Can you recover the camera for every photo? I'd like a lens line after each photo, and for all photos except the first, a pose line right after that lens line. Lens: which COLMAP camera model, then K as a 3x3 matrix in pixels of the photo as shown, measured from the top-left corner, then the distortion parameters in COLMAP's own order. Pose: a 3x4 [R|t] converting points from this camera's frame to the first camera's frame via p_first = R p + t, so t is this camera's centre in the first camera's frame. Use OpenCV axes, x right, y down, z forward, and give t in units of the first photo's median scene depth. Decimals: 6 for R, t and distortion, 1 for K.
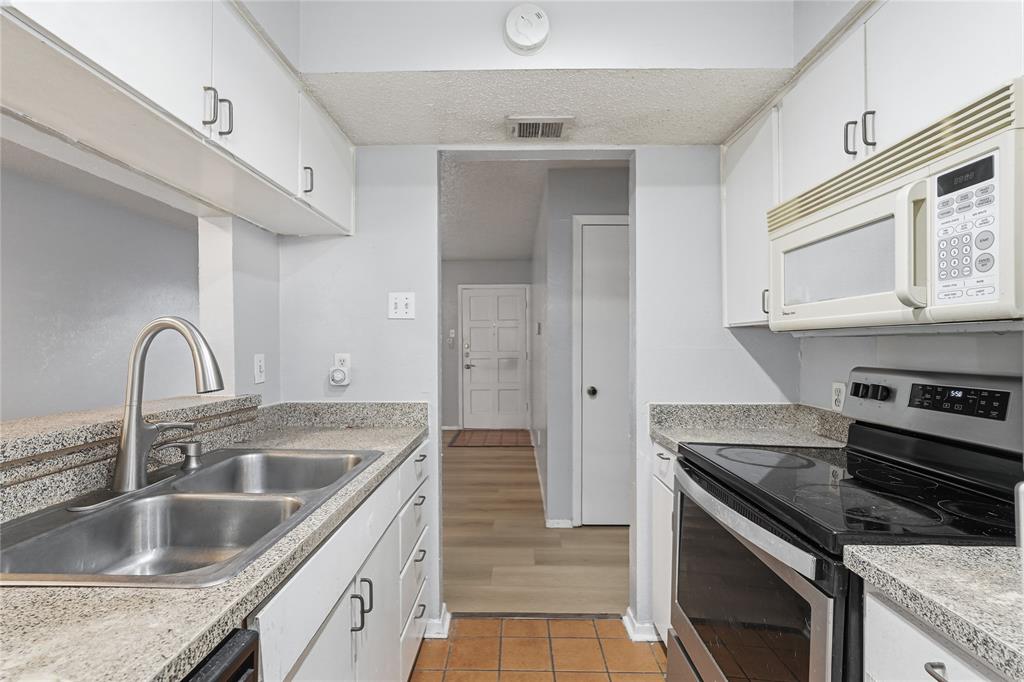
lens RADIAL K [[458.6, 0, 507.8], [0, 458.6, 348.7], [0, 0, 1]] dist [-0.016745, 0.011569]
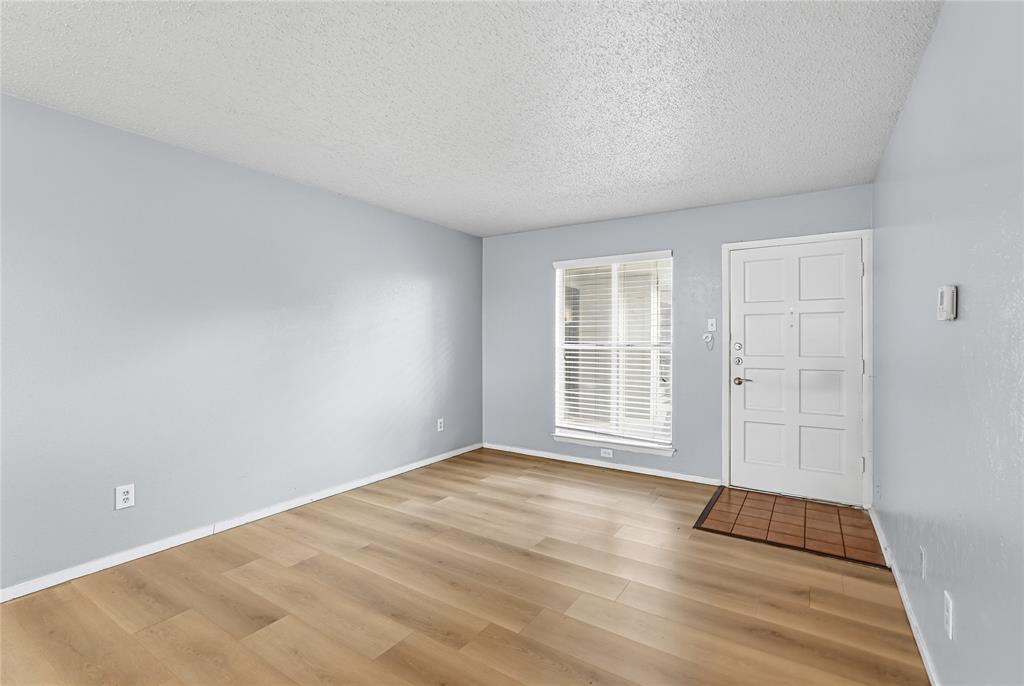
lens RADIAL K [[463.0, 0, 516.4], [0, 463.0, 341.2], [0, 0, 1]] dist [-0.002320, 0.000011]
pose [[0.847982, 0.007314, -0.529975, -0.057486], [-0.010409, 0.999942, -0.002855, -0.029122], [0.529923, 0.007938, 0.848008, 1.338479]]
